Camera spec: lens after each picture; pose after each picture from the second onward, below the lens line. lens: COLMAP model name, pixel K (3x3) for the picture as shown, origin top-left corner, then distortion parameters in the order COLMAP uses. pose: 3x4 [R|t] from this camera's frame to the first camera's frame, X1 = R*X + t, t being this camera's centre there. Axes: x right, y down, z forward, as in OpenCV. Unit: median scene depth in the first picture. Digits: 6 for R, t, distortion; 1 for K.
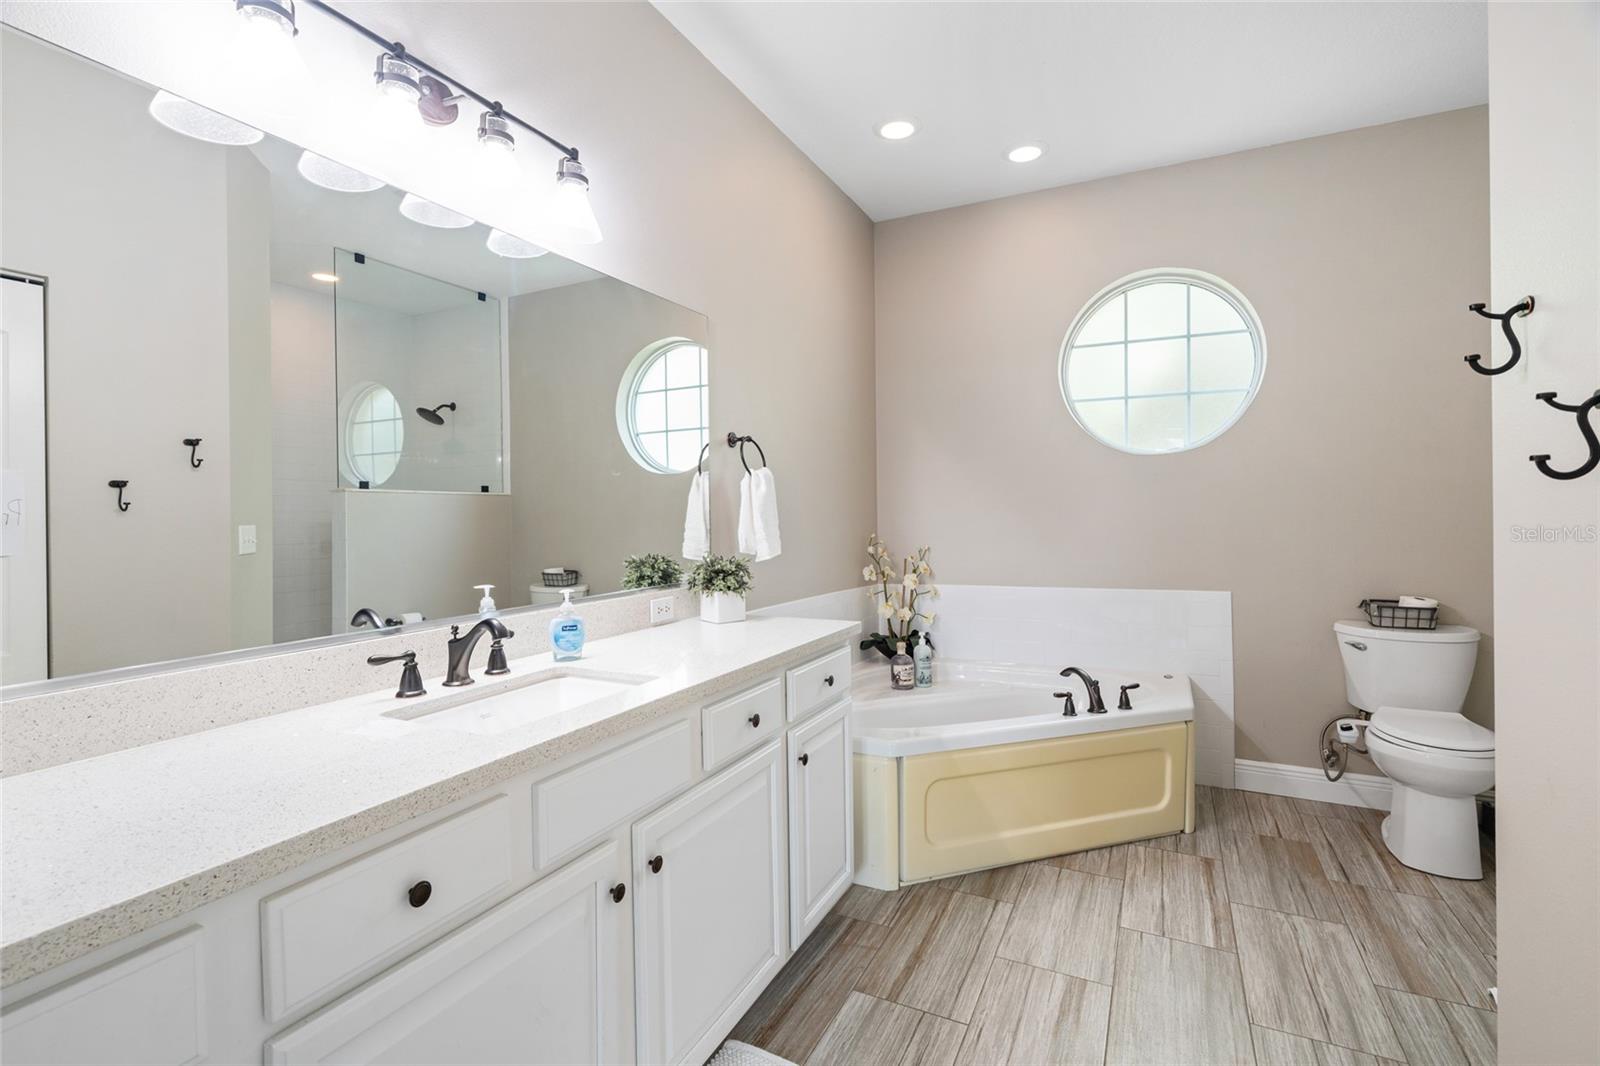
lens RADIAL K [[723.3, 0, 791.7], [0, 723.3, 526.2], [0, 0, 1]] dist [-0.004082, -0.000170]
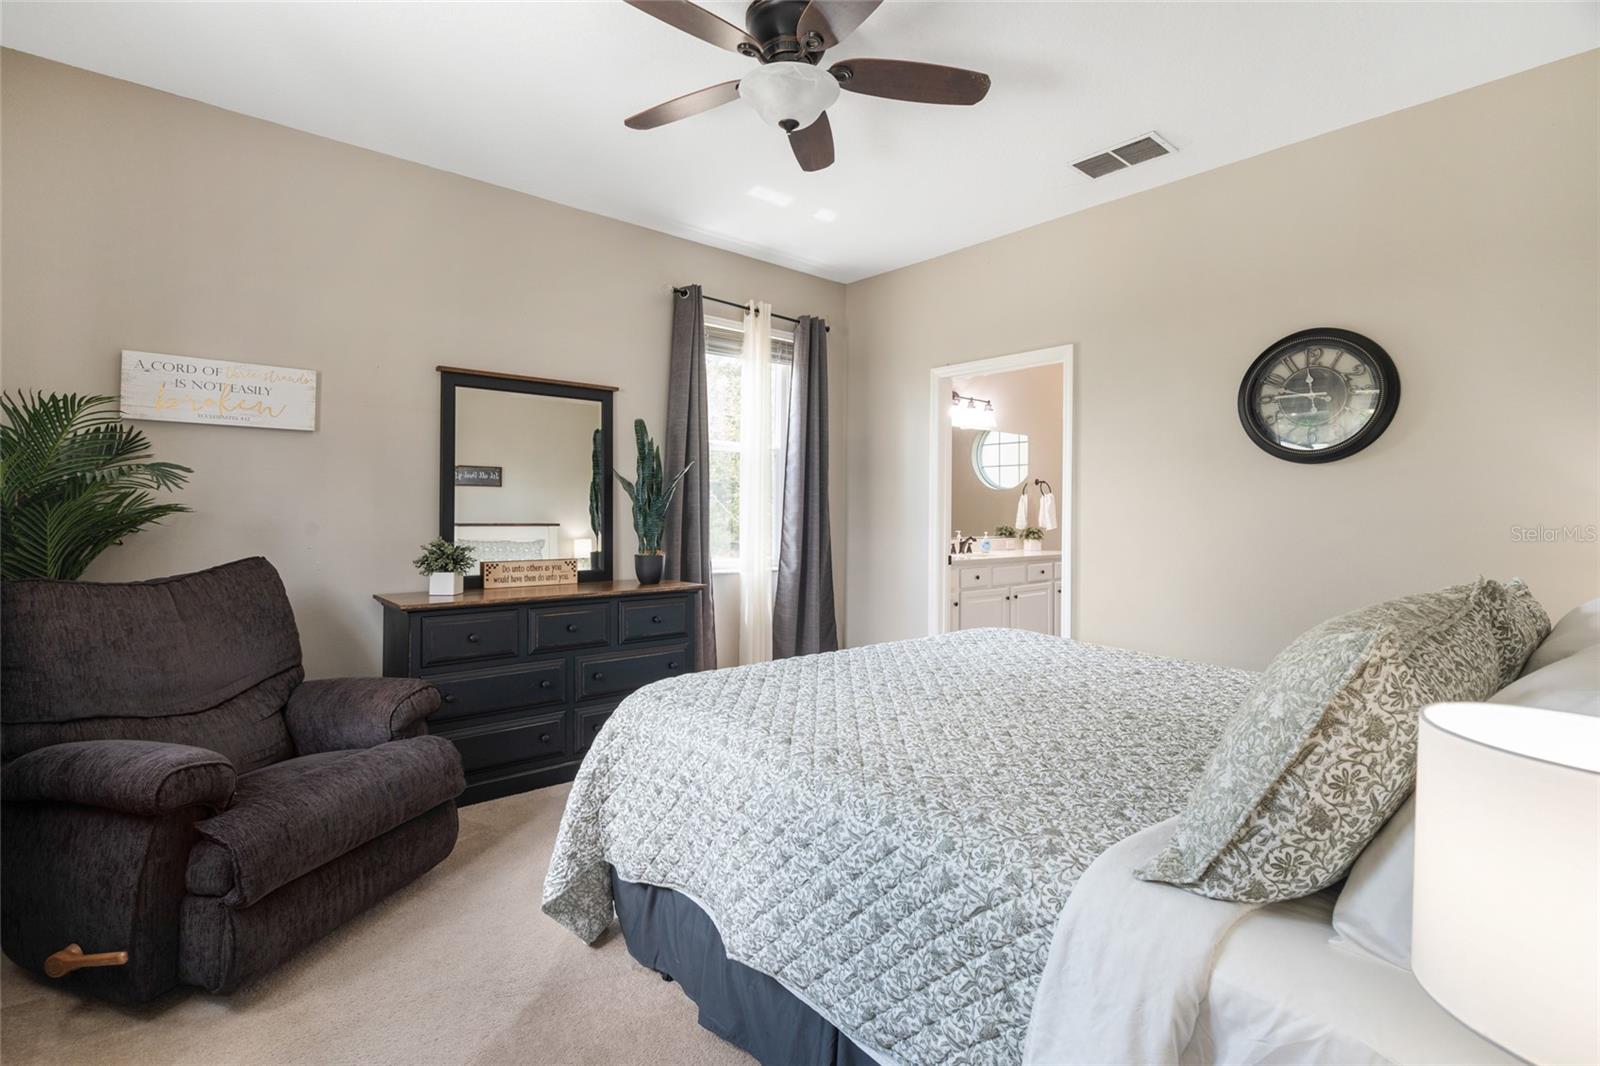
lens RADIAL K [[723.3, 0, 791.7], [0, 723.3, 526.2], [0, 0, 1]] dist [-0.004082, -0.000170]
pose [[0.919298, 0.020112, -0.393048, 0.182065], [-0.018144, 0.999797, 0.008723, 0.042161], [0.393143, -0.000888, 0.919477, -2.410722]]
